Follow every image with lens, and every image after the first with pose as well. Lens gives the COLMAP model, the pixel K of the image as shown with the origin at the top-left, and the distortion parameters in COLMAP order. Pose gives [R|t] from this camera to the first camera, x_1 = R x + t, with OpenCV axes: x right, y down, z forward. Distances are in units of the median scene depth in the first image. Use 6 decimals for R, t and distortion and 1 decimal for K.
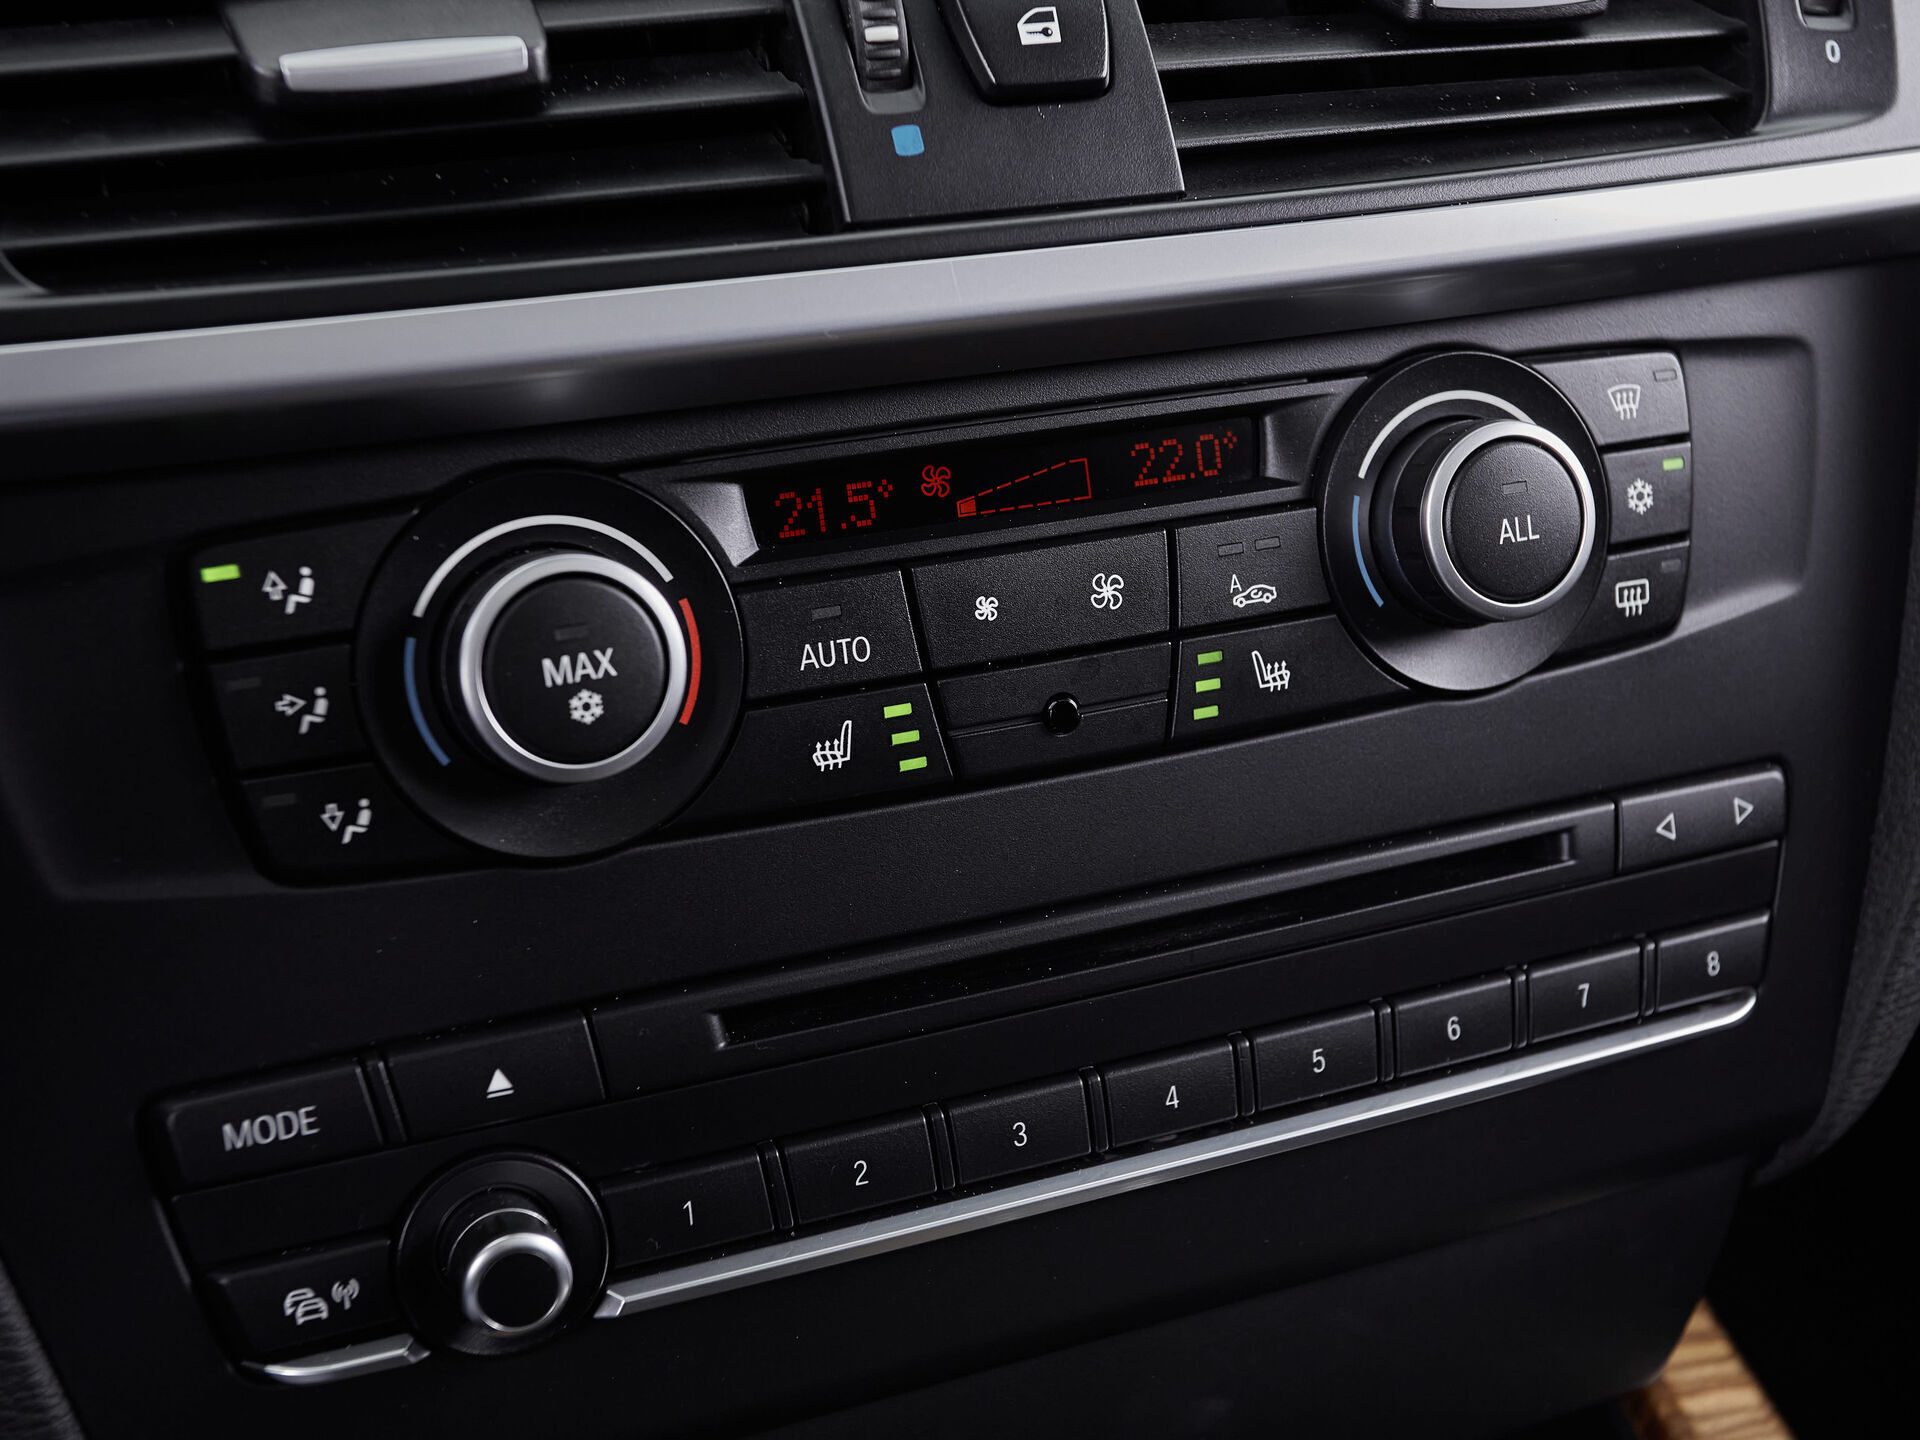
lens RADIAL K [[2680.0, 0, 1027.6], [0, 2680.0, 710.4], [0, 0, 1]] dist [0.027529, 0.046304]
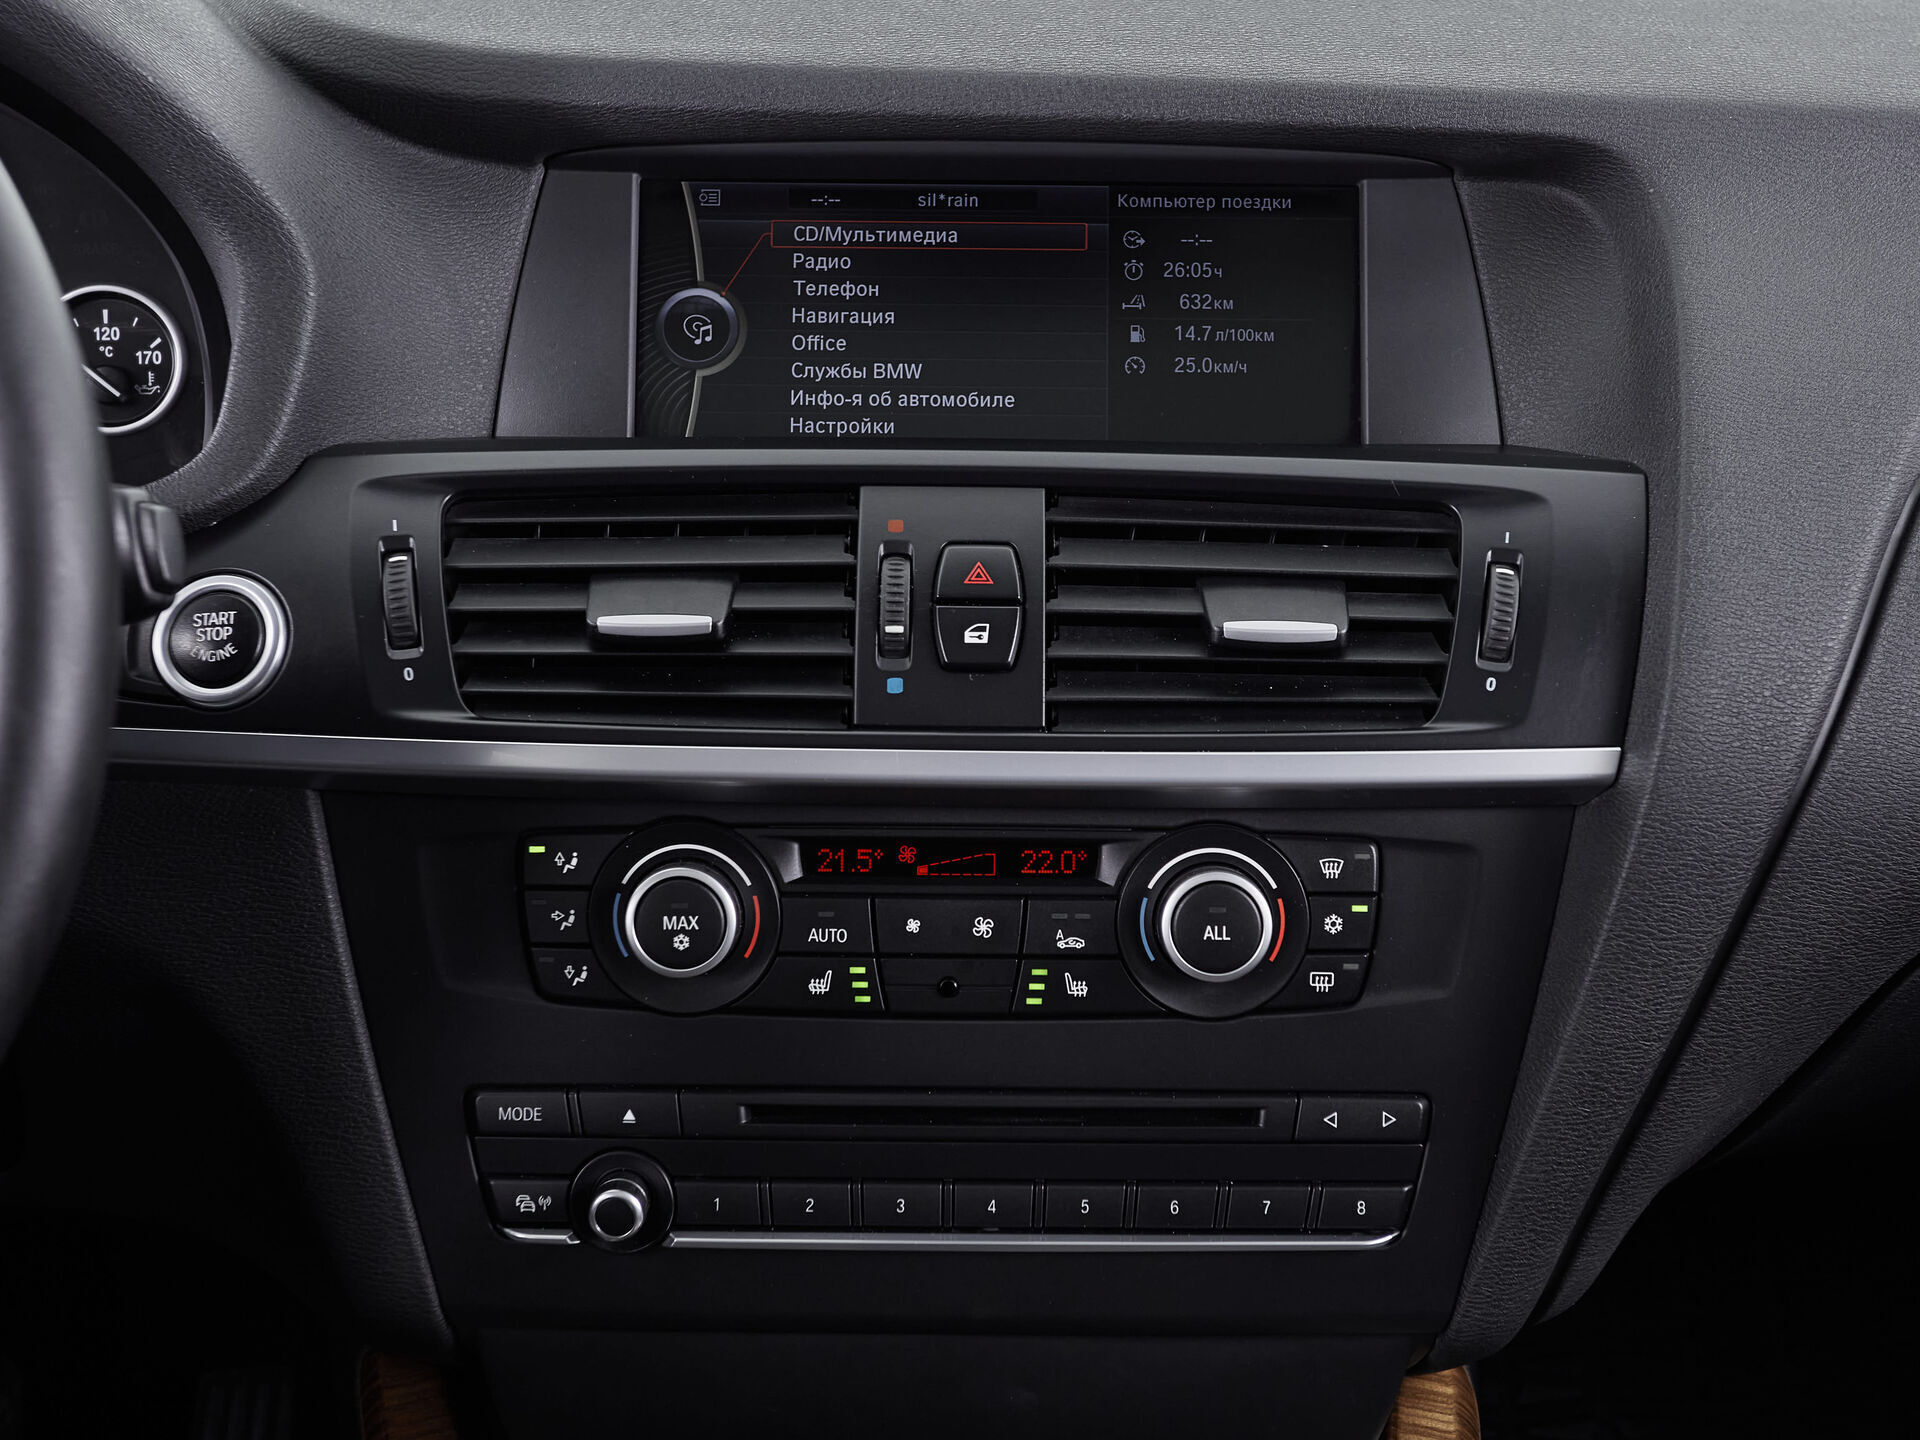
lens RADIAL K [[2863.5, 0, 967.6], [0, 2863.5, 678.0], [0, 0, 1]] dist [0.006932, 0.080041]
pose [[0.911006, 0.145541, -0.385858, 0.795056], [-0.168280, 0.985406, -0.025624, -0.169136], [0.376497, 0.088276, 0.922202, -0.895450]]
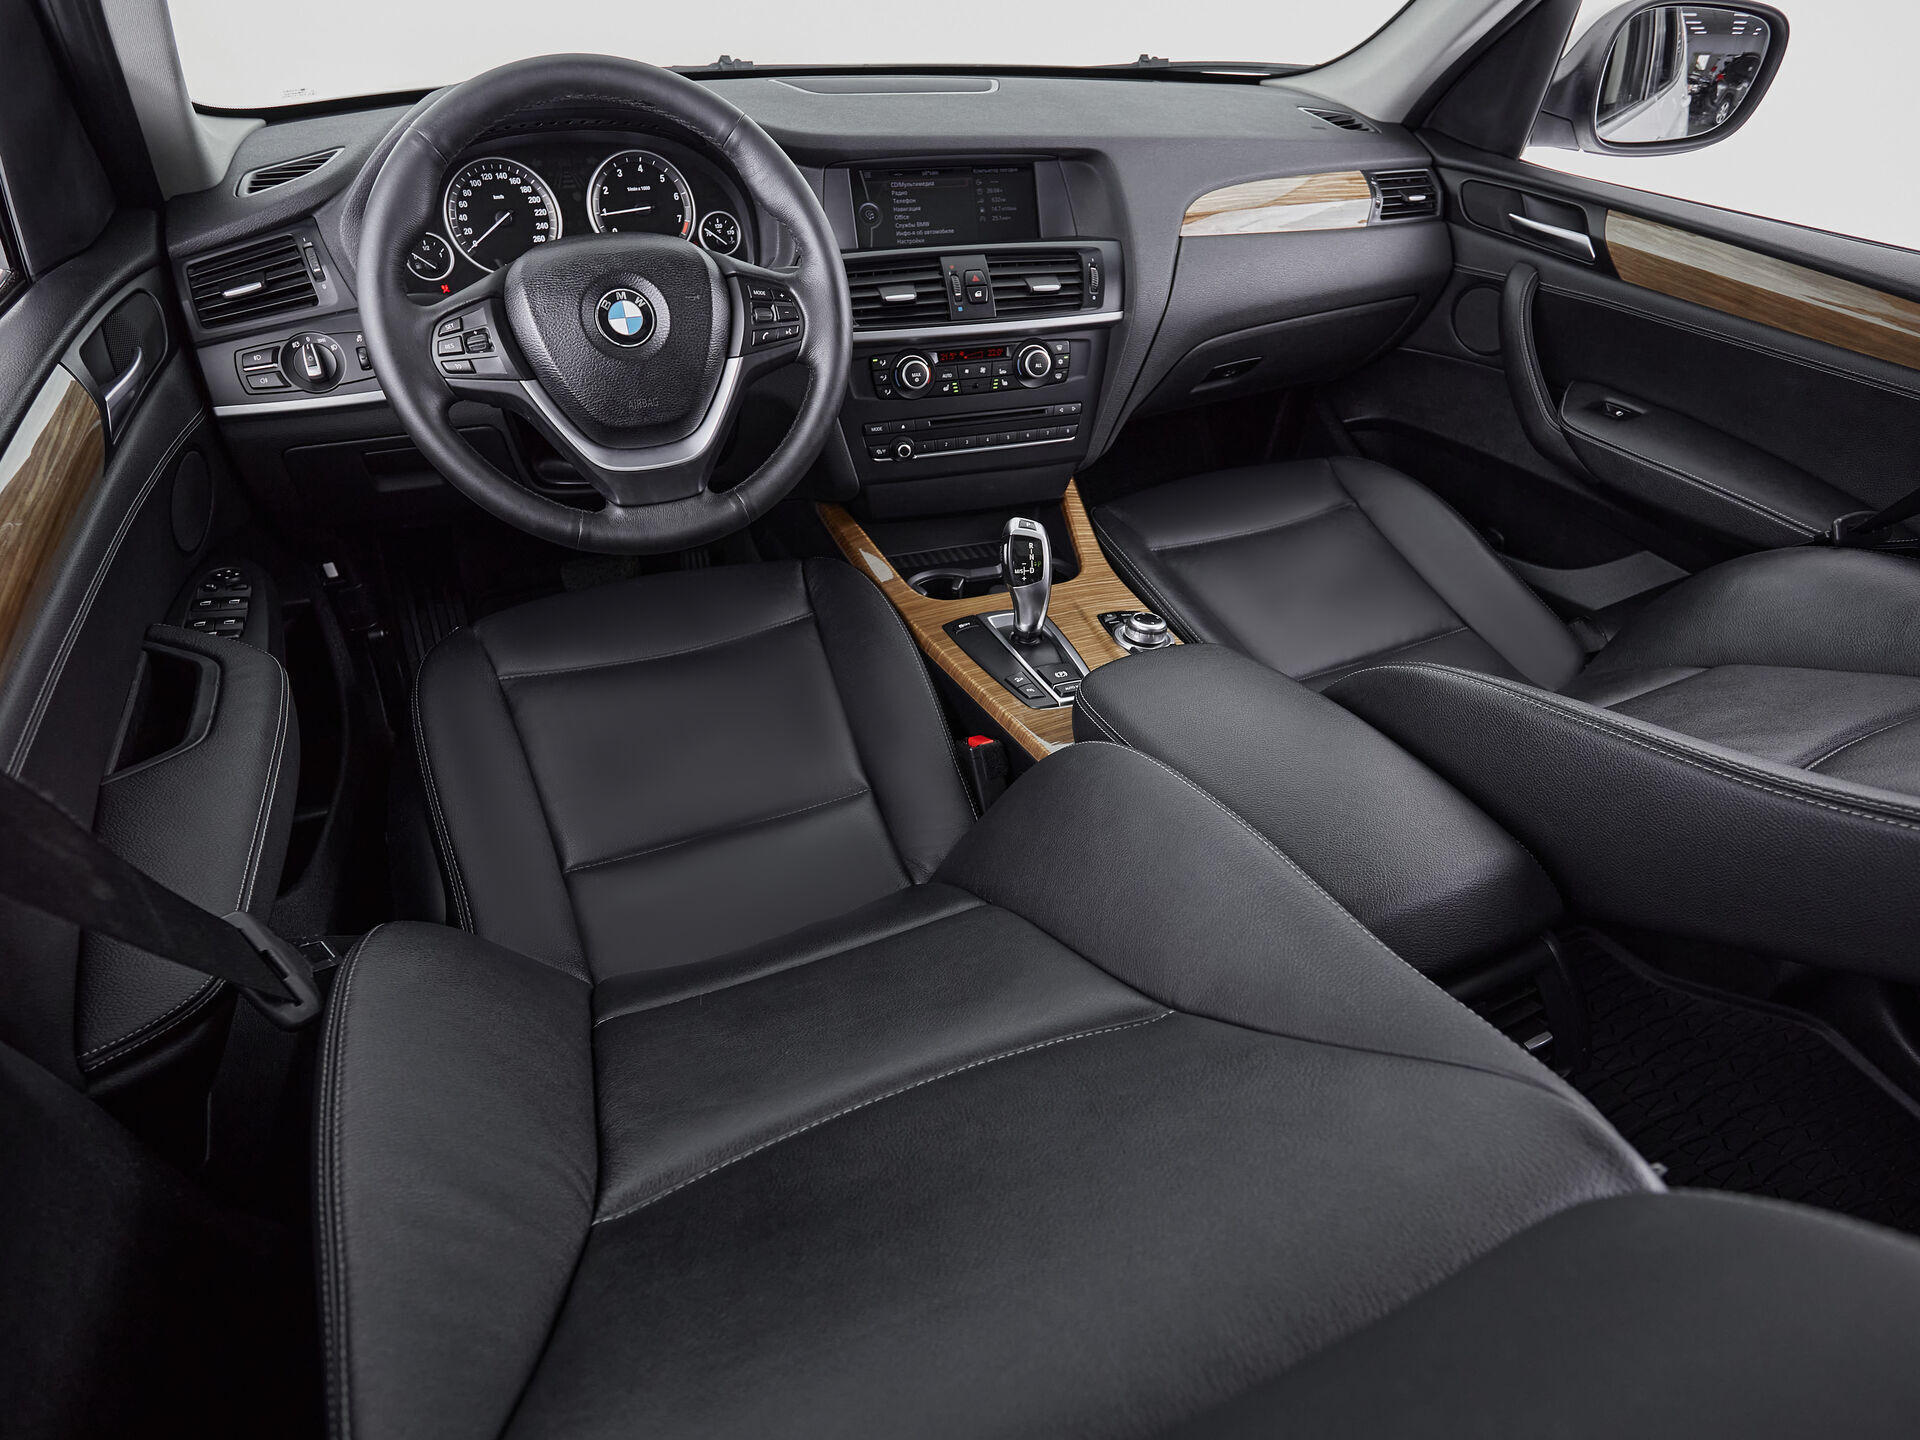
lens RADIAL K [[1075.9, 0, 960.0], [0, 1075.9, 720.0], [0, 0, 1]] dist [-0.003014, 0.000205]
pose [[0.993850, 0.091563, -0.062277, 0.259426], [-0.071517, 0.960114, 0.270307, 0.094332], [0.084543, -0.264191, 0.960758, -2.343576]]
